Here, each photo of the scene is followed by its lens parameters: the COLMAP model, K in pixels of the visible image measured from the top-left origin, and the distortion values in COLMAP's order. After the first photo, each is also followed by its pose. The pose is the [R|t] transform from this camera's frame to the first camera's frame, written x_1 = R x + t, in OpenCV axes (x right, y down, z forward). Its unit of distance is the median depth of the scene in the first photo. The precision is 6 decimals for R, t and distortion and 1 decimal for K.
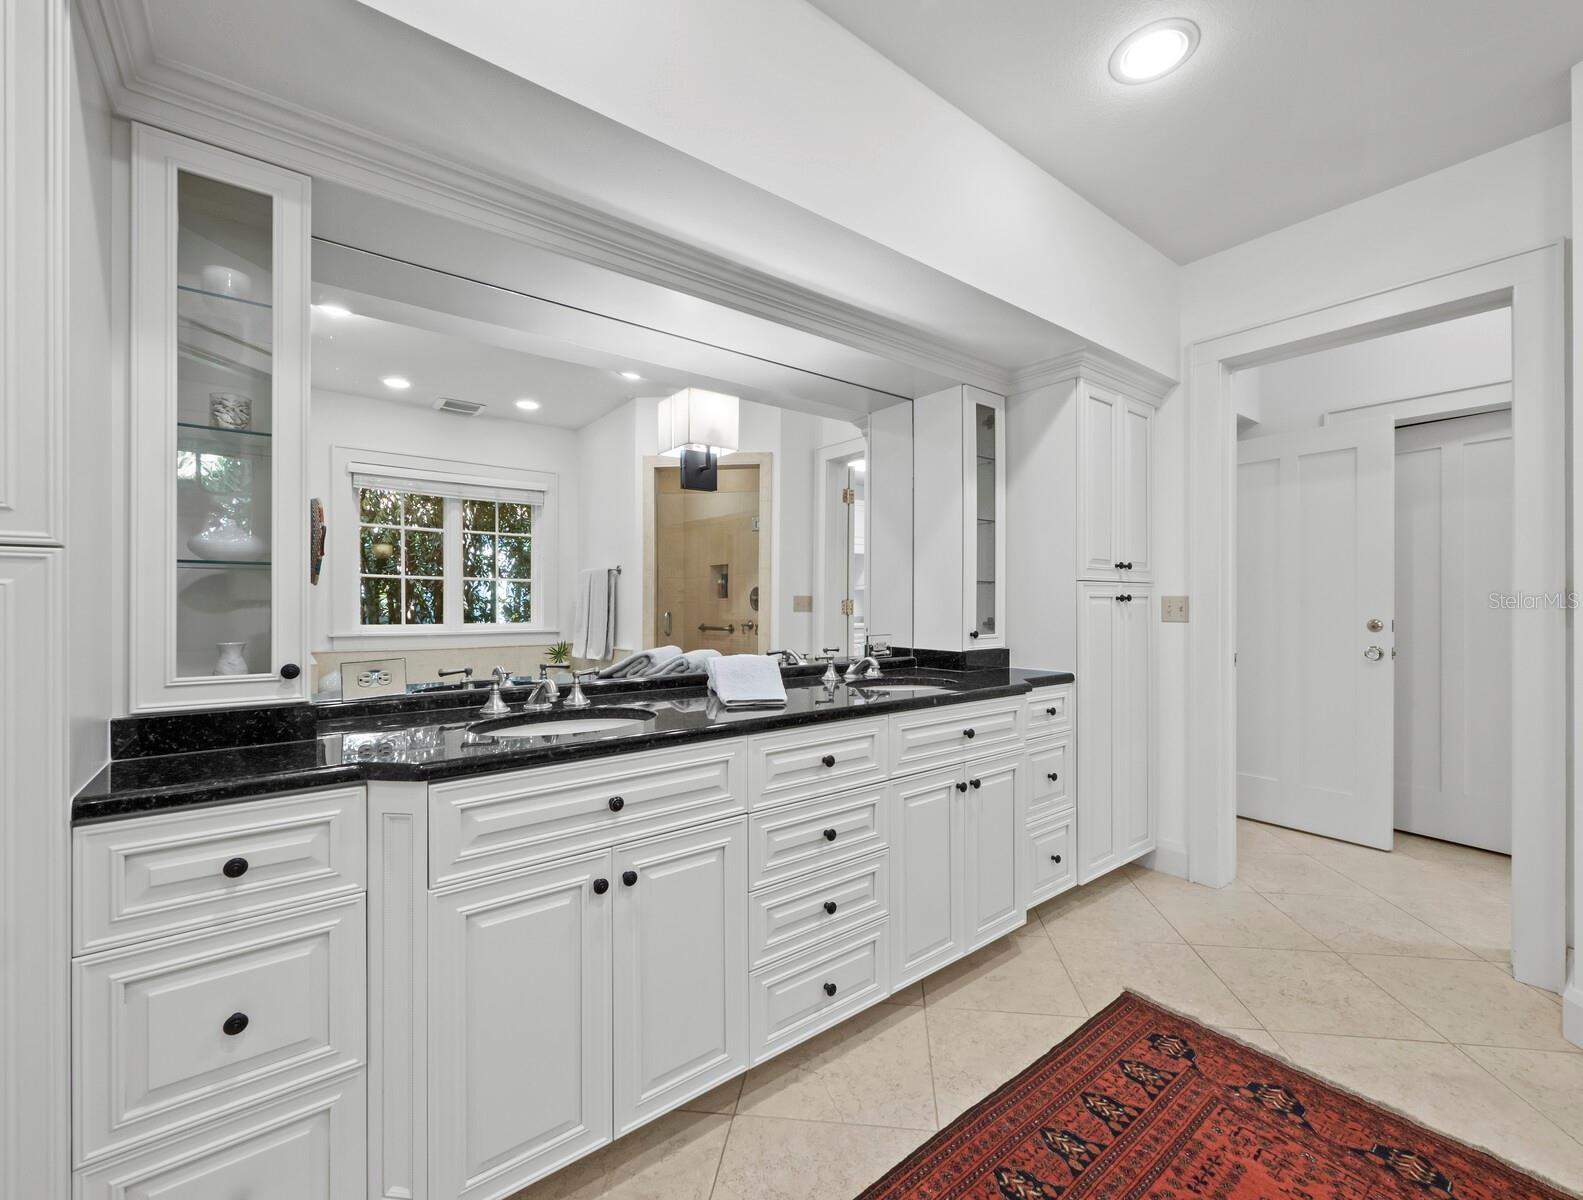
lens RADIAL K [[666.8, 0, 793.8], [0, 666.8, 593.4], [0, 0, 1]] dist [-0.008770, 0.000745]
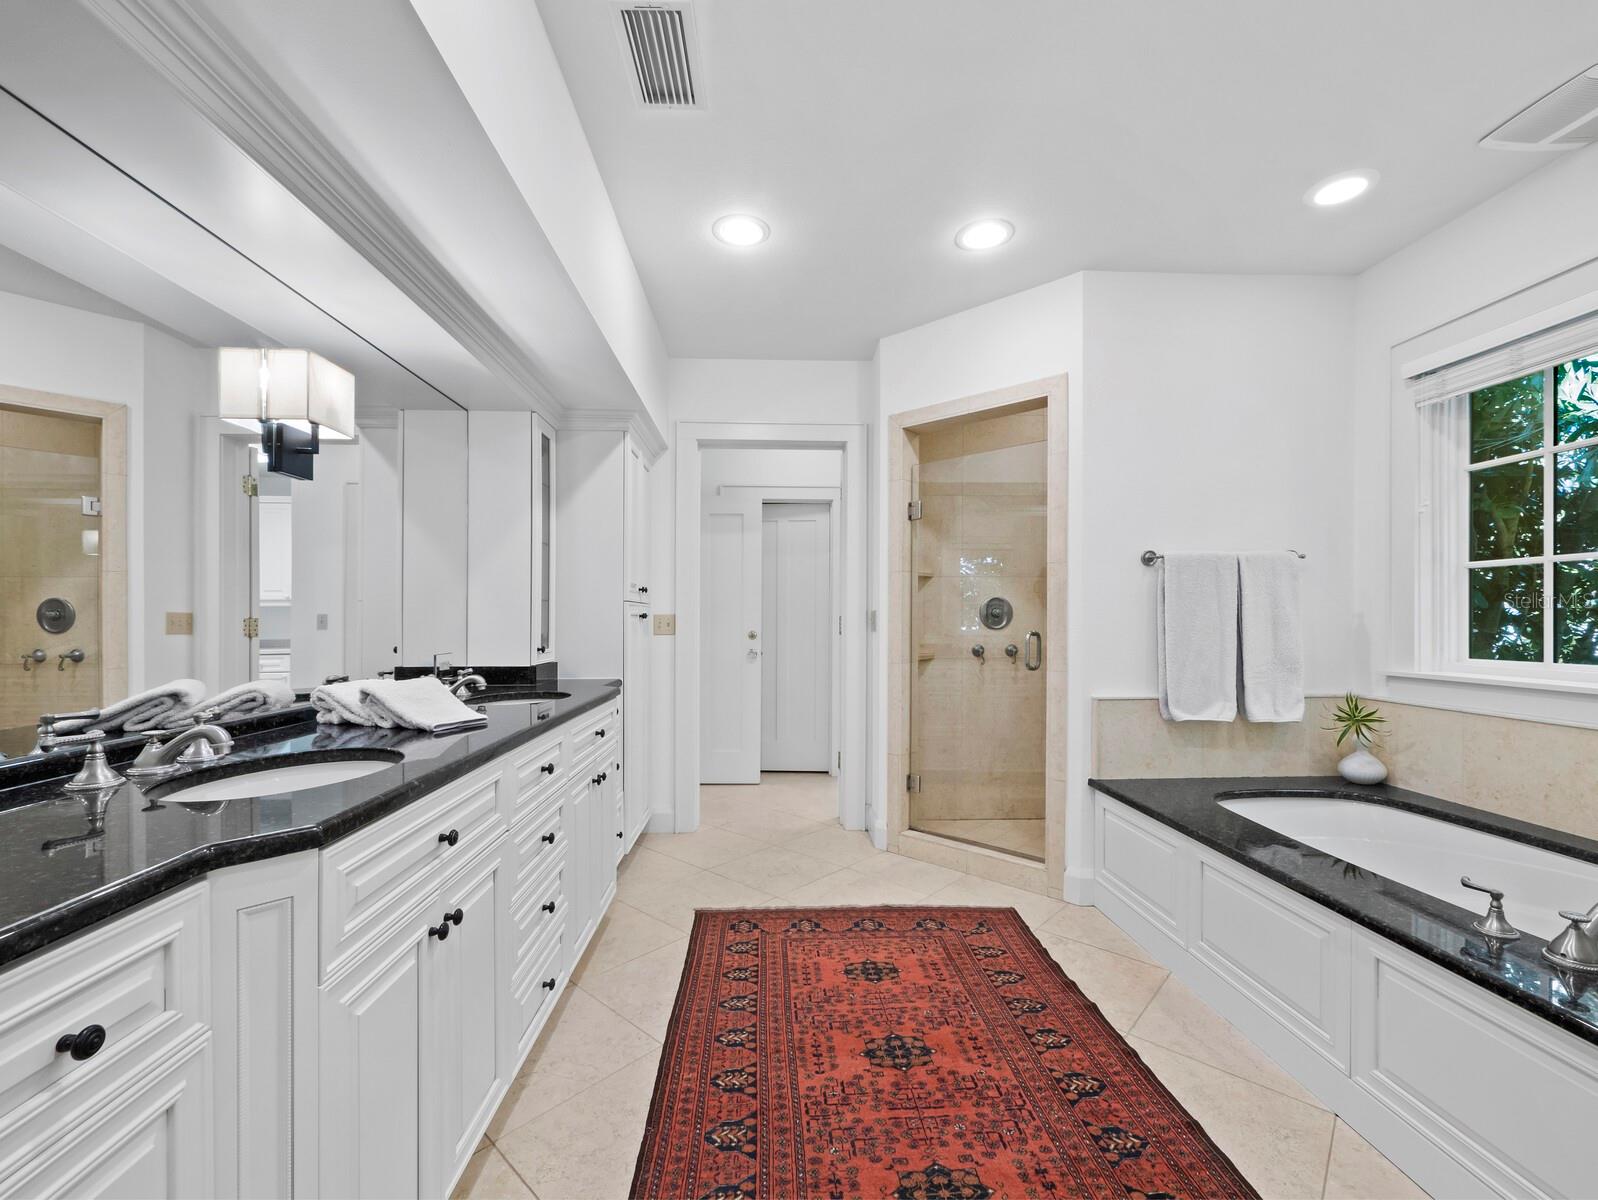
lens RADIAL K [[673.7, 0, 806.0], [0, 673.7, 615.4], [0, 0, 1]] dist [-0.004509, -0.000045]
pose [[0.574750, 0.004019, 0.818319, -0.539385], [-0.006981, 0.999976, -0.000008, 0.006070], [-0.818299, -0.005708, 0.574764, 0.052314]]
